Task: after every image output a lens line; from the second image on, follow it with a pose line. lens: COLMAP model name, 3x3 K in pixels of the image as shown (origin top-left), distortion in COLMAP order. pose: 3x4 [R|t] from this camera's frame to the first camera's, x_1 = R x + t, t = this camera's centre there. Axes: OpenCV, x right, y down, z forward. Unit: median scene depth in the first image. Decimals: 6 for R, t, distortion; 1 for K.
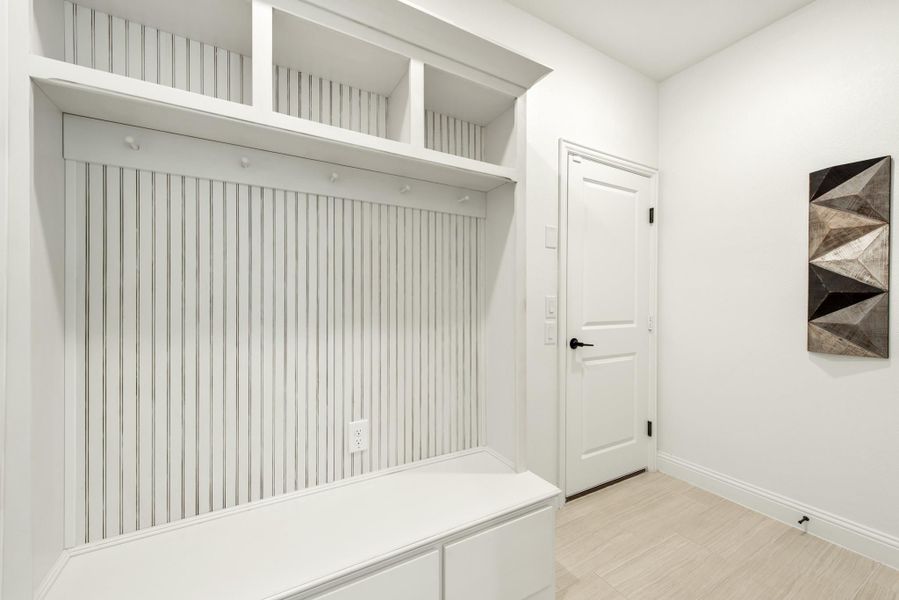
lens RADIAL K [[360.6, 0, 446.4], [0, 360.6, 298.1], [0, 0, 1]] dist [0.000964, 0.000029]
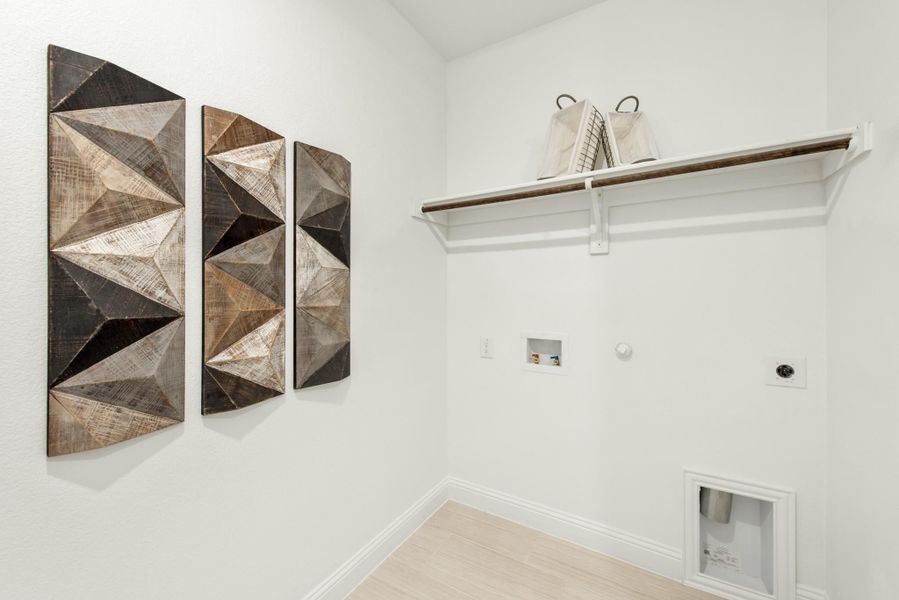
lens RADIAL K [[360.6, 0, 449.2], [0, 360.6, 299.8], [0, 0, 1]] dist [0.000964, 0.000029]
pose [[-0.480051, -0.004961, 0.877226, 0.417183], [0.004700, 0.999955, 0.008227, -0.044333], [-0.877228, 0.008072, -0.480007, 0.829628]]
